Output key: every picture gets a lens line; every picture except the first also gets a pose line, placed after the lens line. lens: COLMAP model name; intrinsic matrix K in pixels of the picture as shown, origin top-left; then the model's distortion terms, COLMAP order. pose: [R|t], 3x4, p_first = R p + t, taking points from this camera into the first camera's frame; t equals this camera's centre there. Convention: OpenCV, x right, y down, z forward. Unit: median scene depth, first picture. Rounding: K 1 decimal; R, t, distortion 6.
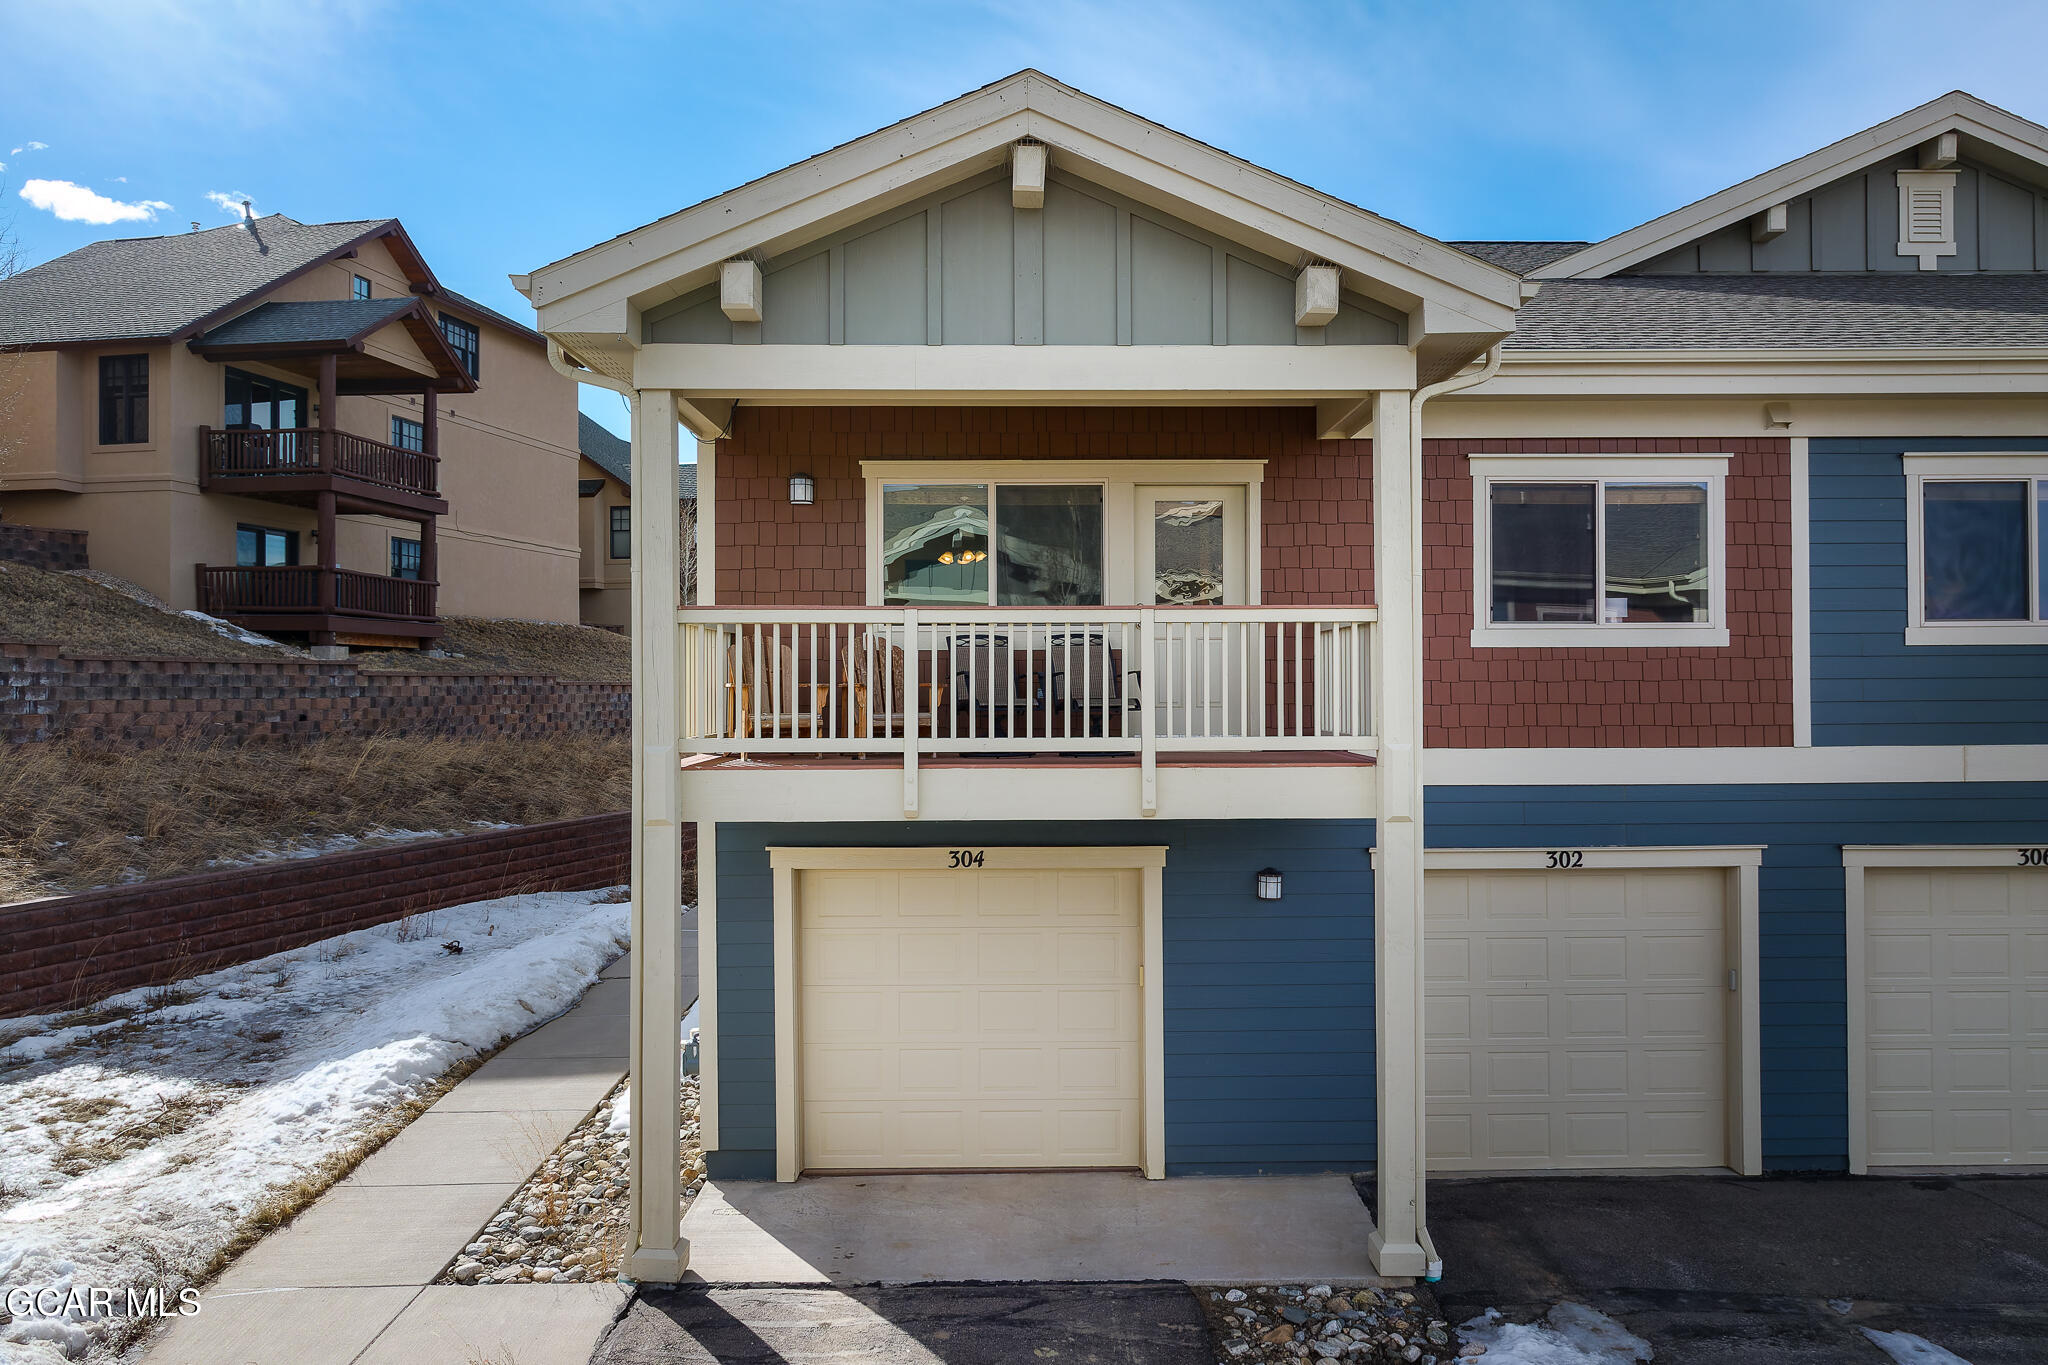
lens RADIAL K [[1373.7, 0, 1049.6], [0, 1373.7, 684.2], [0, 0, 1]] dist [-0.001204, -0.000148]
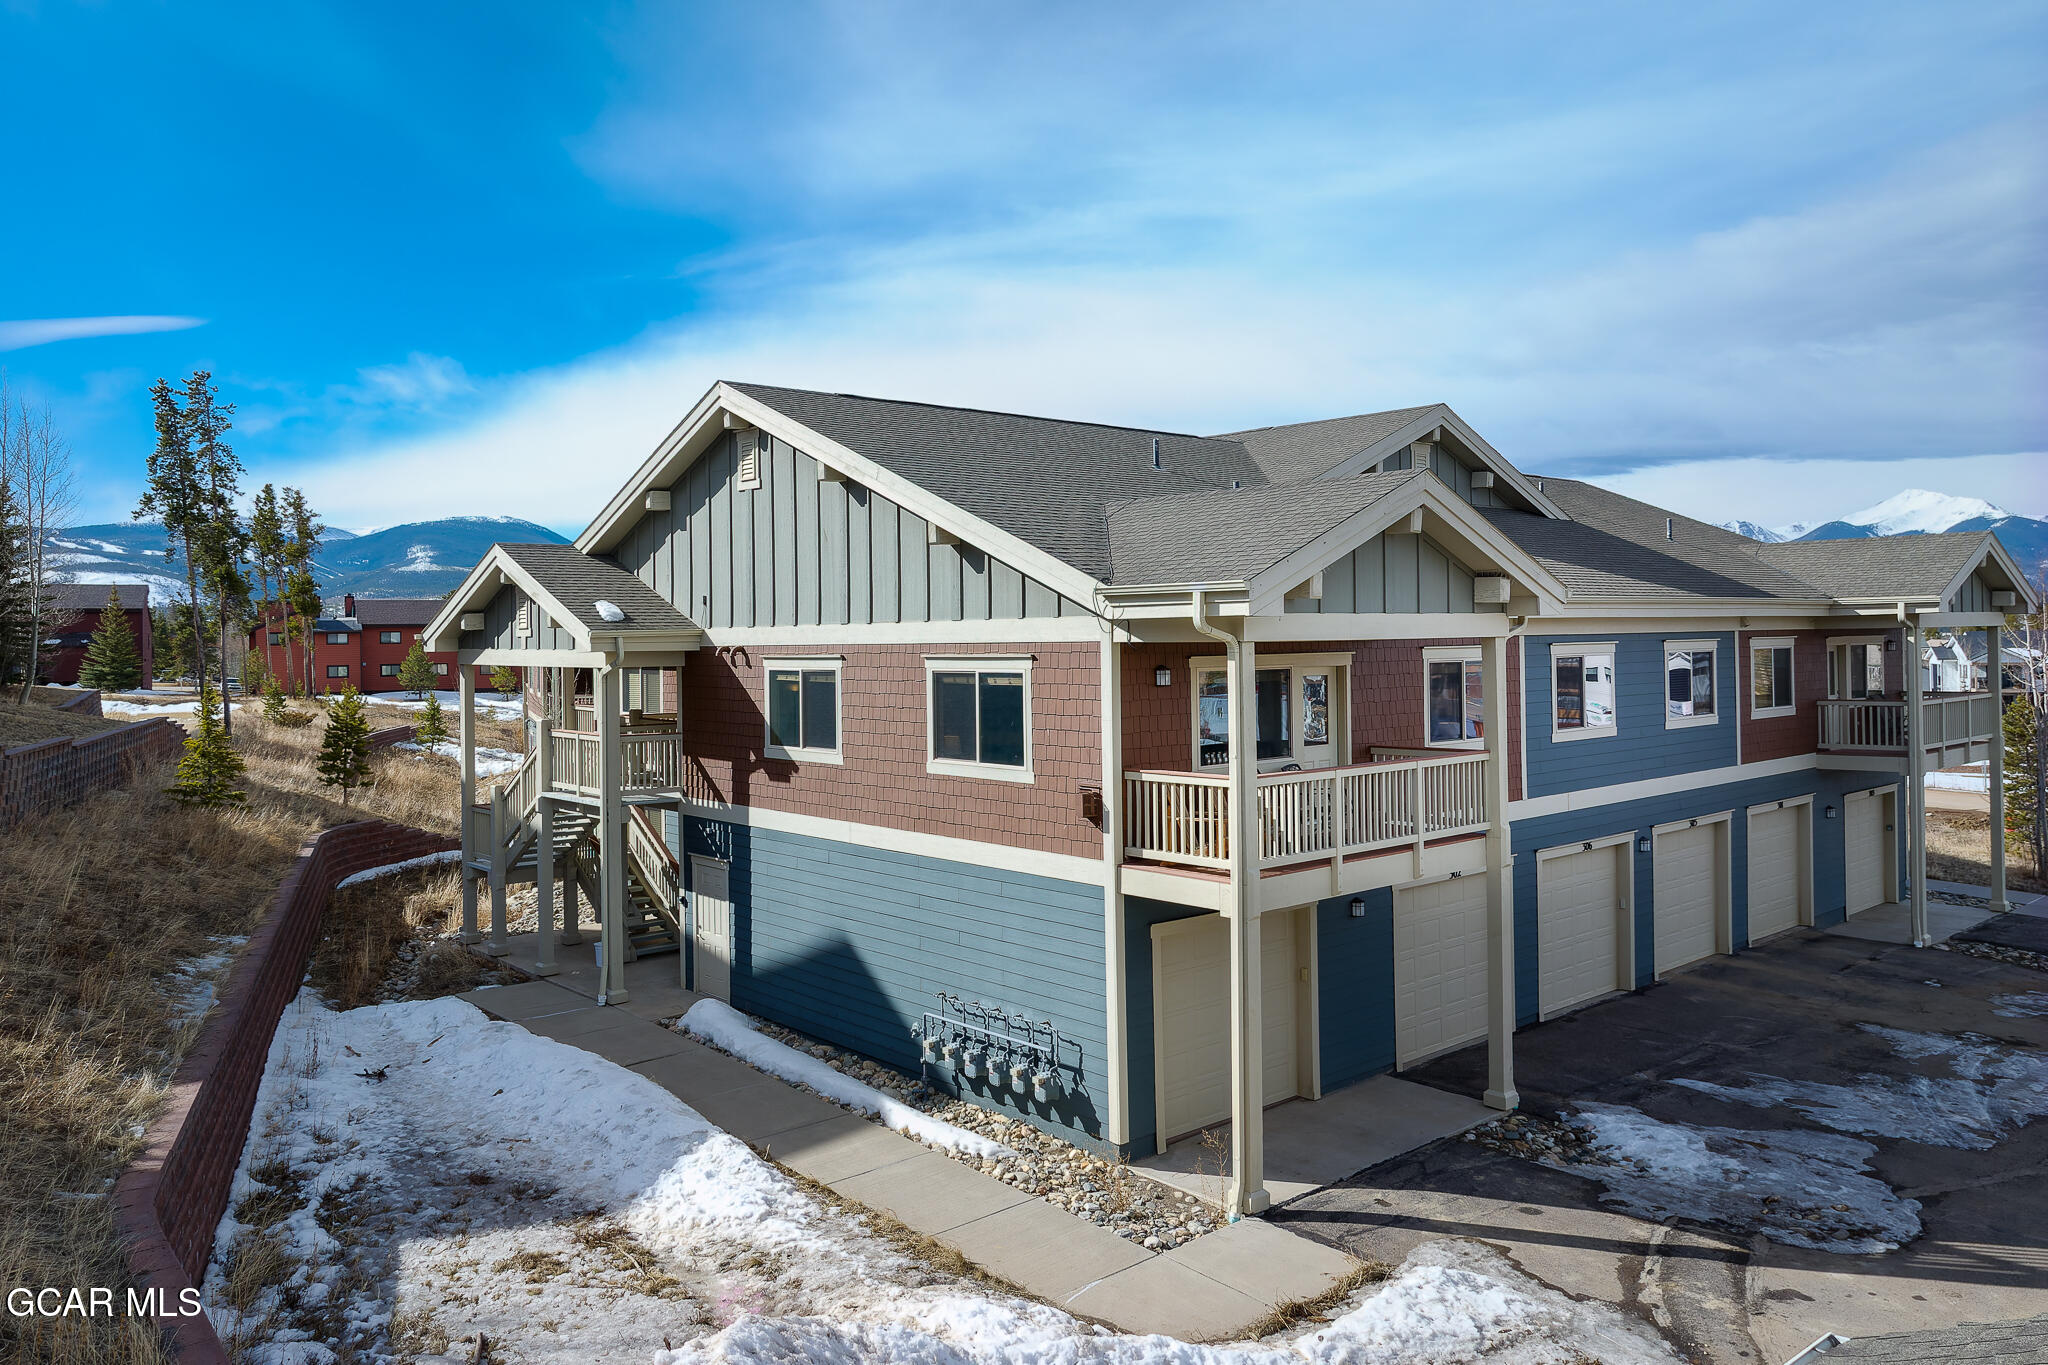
lens RADIAL K [[1436.7, 0, 970.5], [0, 1436.7, 639.3], [0, 0, 1]] dist [0.004094, -0.003387]
pose [[0.778684, -0.006620, 0.627382, -1.283486], [0.011827, 0.999922, -0.004130, -0.175231], [-0.627305, 0.010636, 0.778701, -0.062648]]
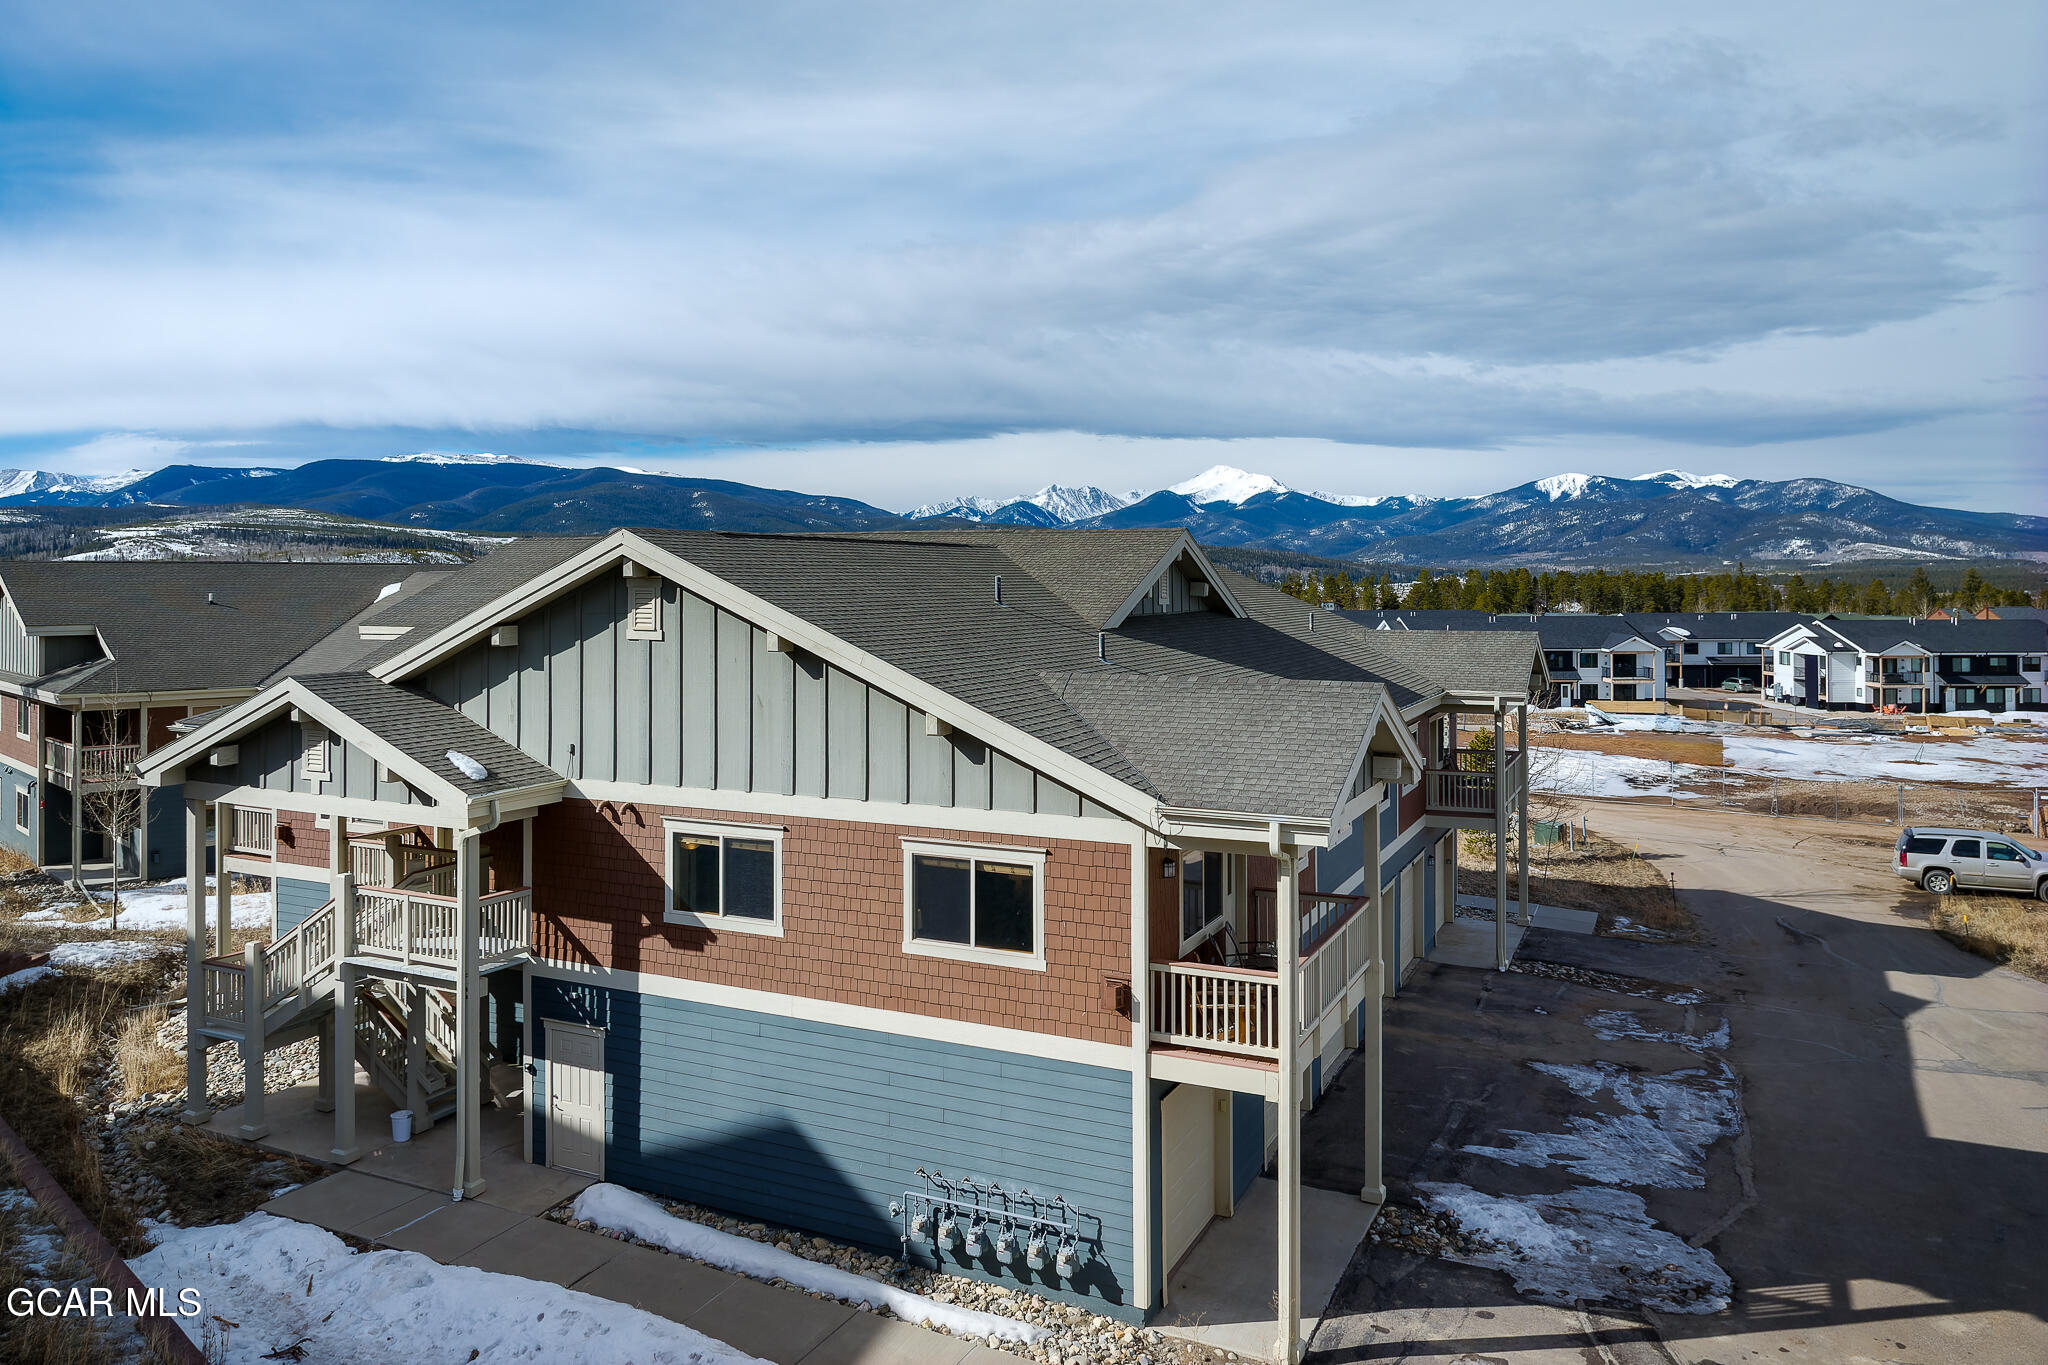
lens RADIAL K [[1445.8, 0, 956.7], [0, 1445.8, 589.6], [0, 0, 1]] dist [-0.001384, 0.003543]
pose [[0.472669, -0.000678, 0.881240, -1.754469], [0.001571, 0.999999, -0.000074, -0.459297], [-0.881239, 0.001420, 0.472670, 0.415819]]
